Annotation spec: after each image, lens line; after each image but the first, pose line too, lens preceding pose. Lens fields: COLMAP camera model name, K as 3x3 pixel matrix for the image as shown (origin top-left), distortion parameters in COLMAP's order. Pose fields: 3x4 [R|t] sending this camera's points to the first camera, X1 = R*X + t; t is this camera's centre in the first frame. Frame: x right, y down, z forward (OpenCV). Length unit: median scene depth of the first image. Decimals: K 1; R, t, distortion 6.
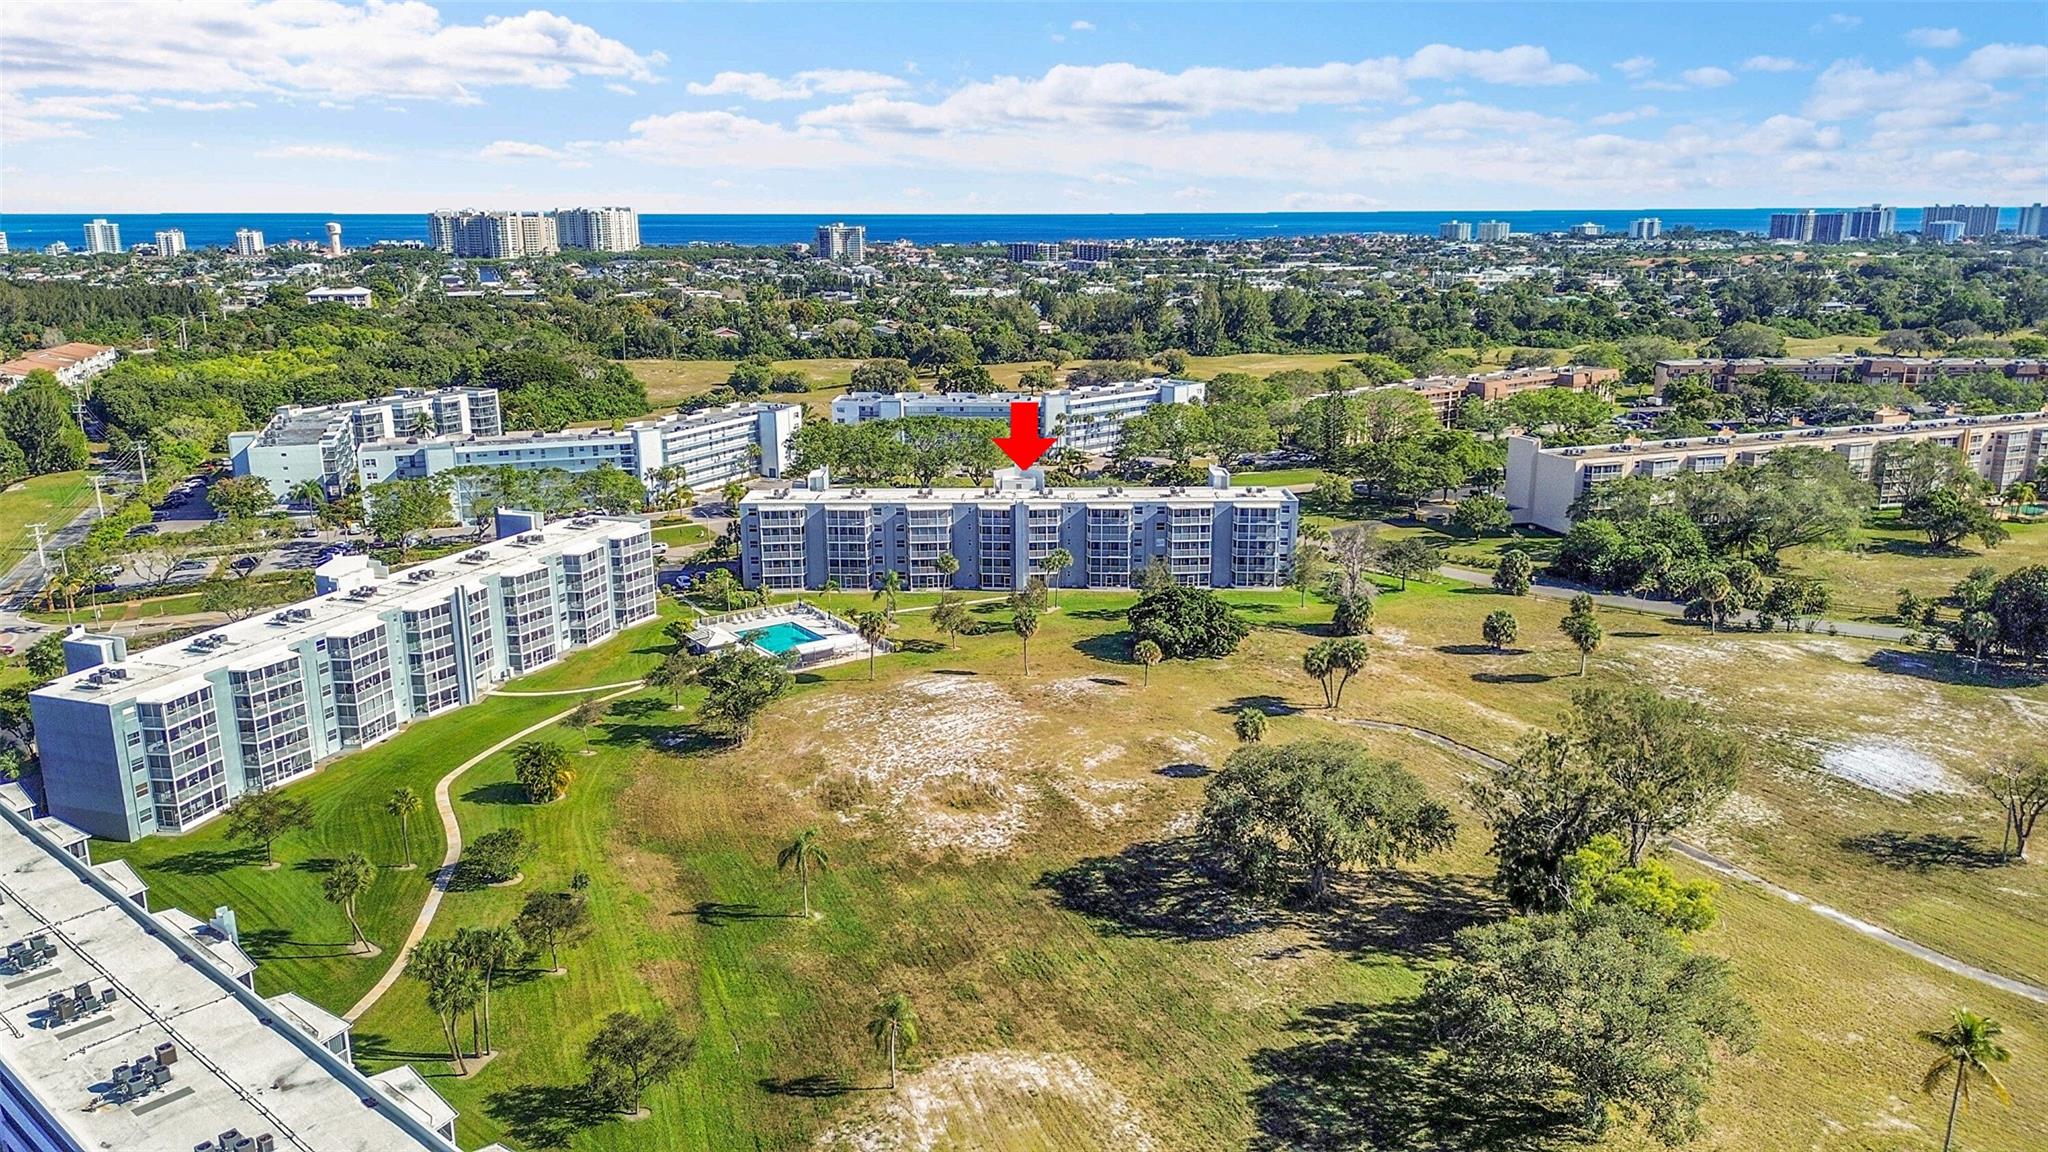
lens RADIAL K [[1430.9, 0, 1024.0], [0, 1430.9, 576.0], [0, 0, 1]] dist [0.095588, -0.125623]
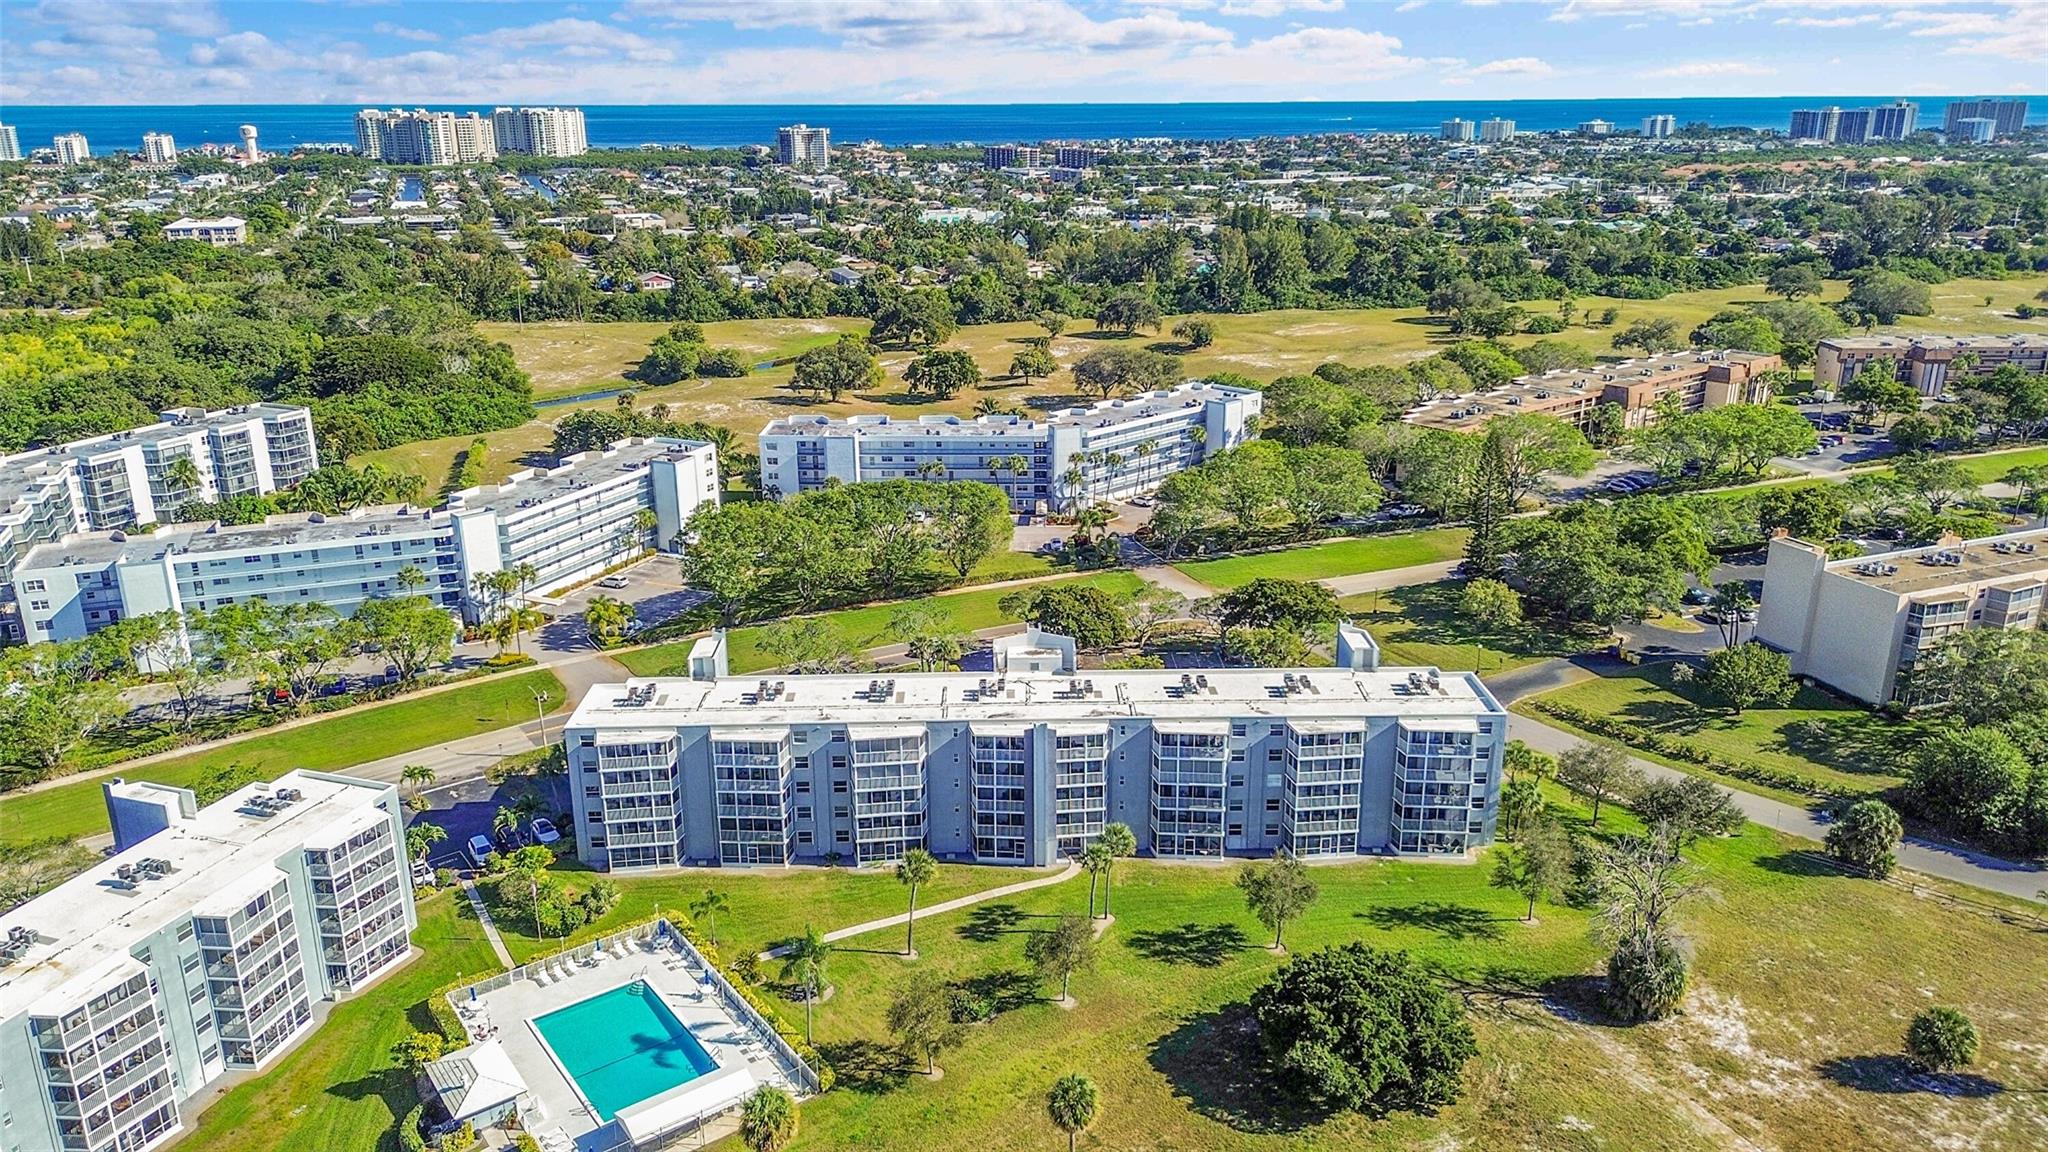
lens RADIAL K [[1434.0, 0, 1024.0], [0, 1434.0, 576.0], [0, 0, 1]] dist [0.074221, -0.078582]
pose [[0.999847, -0.006944, 0.016030, -0.018006], [0.005809, 0.997546, 0.069771, -0.147256], [-0.016475, -0.069667, 0.997434, 0.394096]]
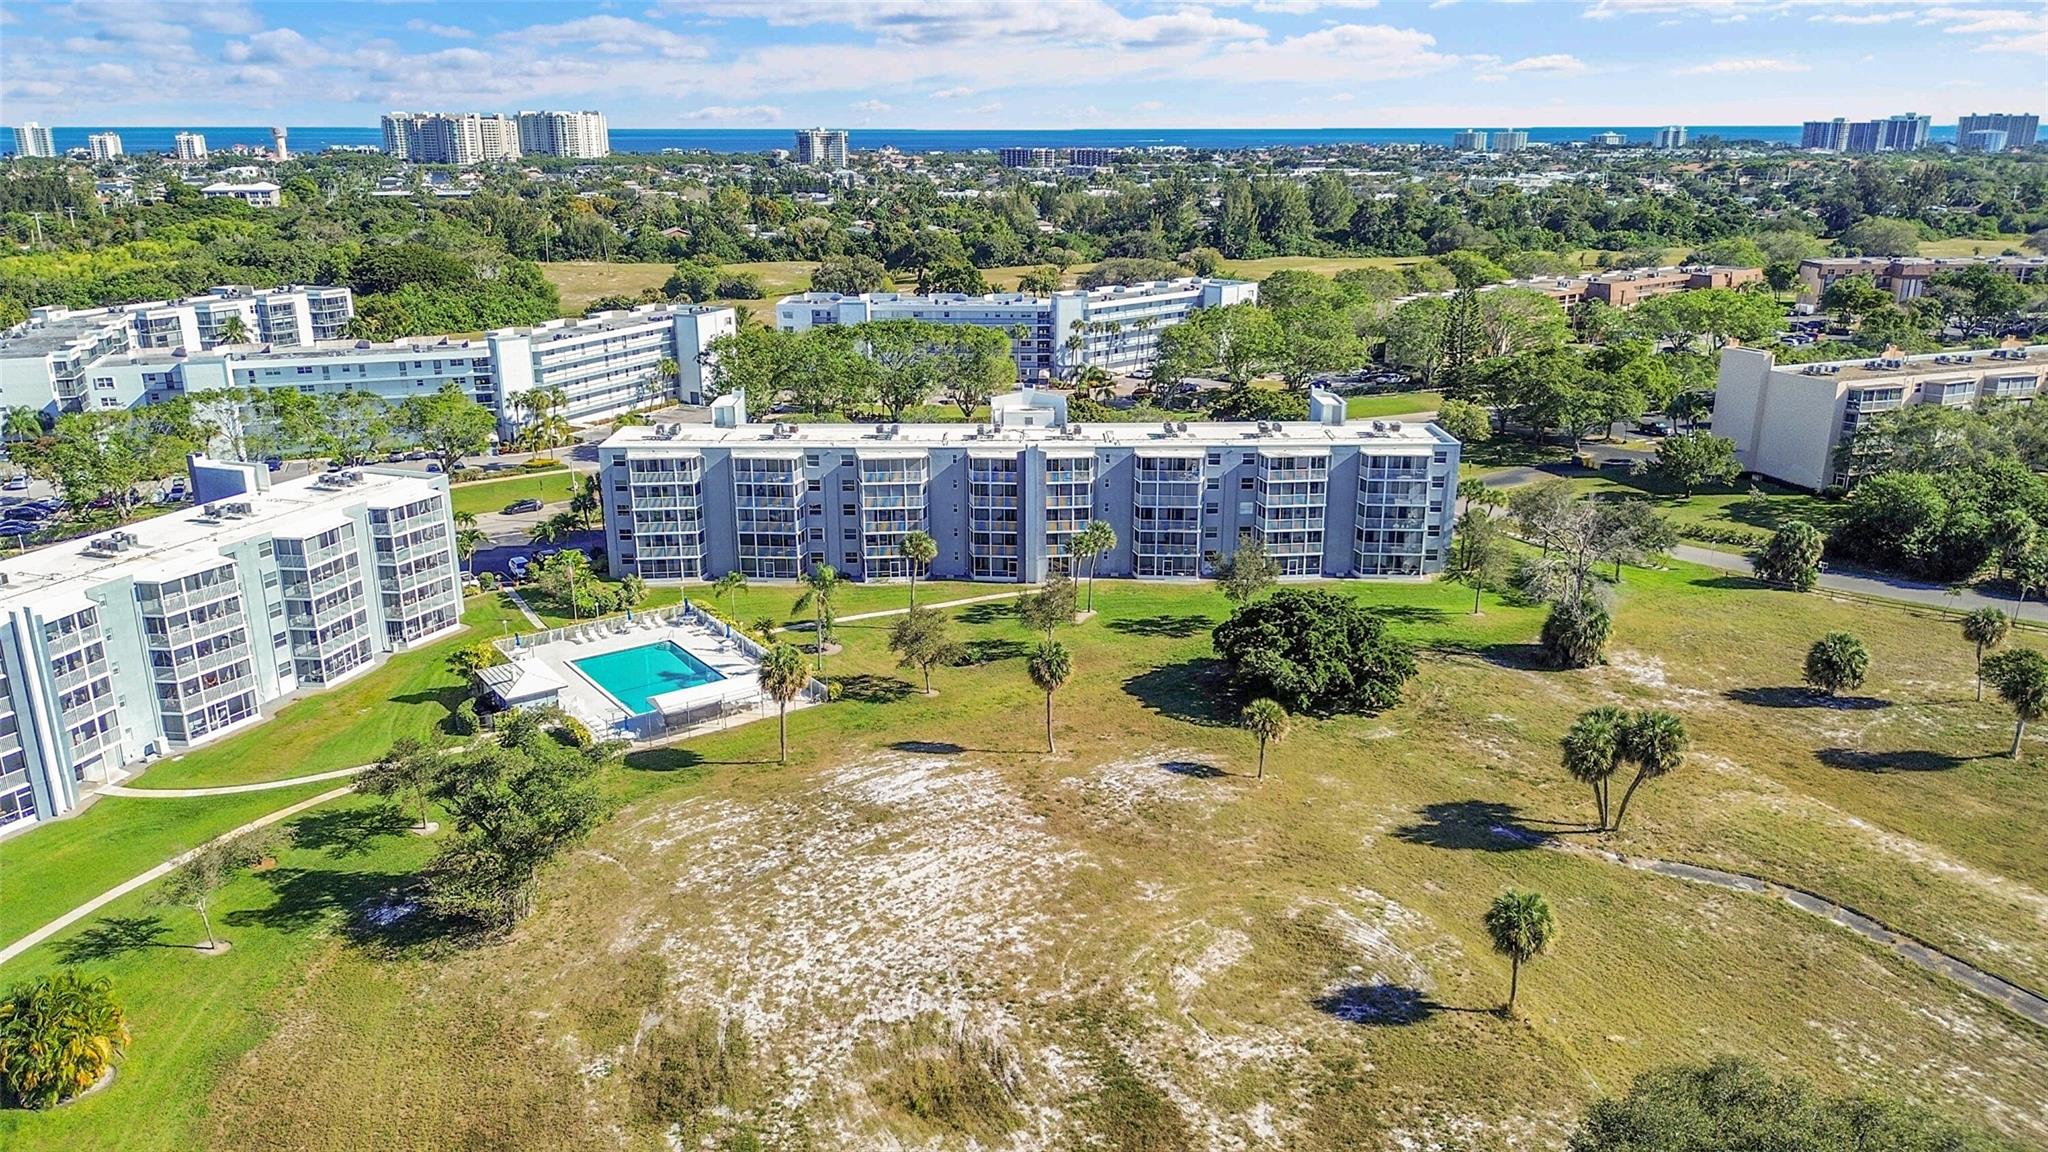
lens RADIAL K [[1434.0, 0, 1024.0], [0, 1434.0, 576.0], [0, 0, 1]] dist [0.074221, -0.078582]
pose [[0.999981, 0.000537, 0.006152, -0.010046], [-0.000864, 0.998583, 0.053214, -0.026441], [-0.006114, -0.053218, 0.998564, 0.333197]]
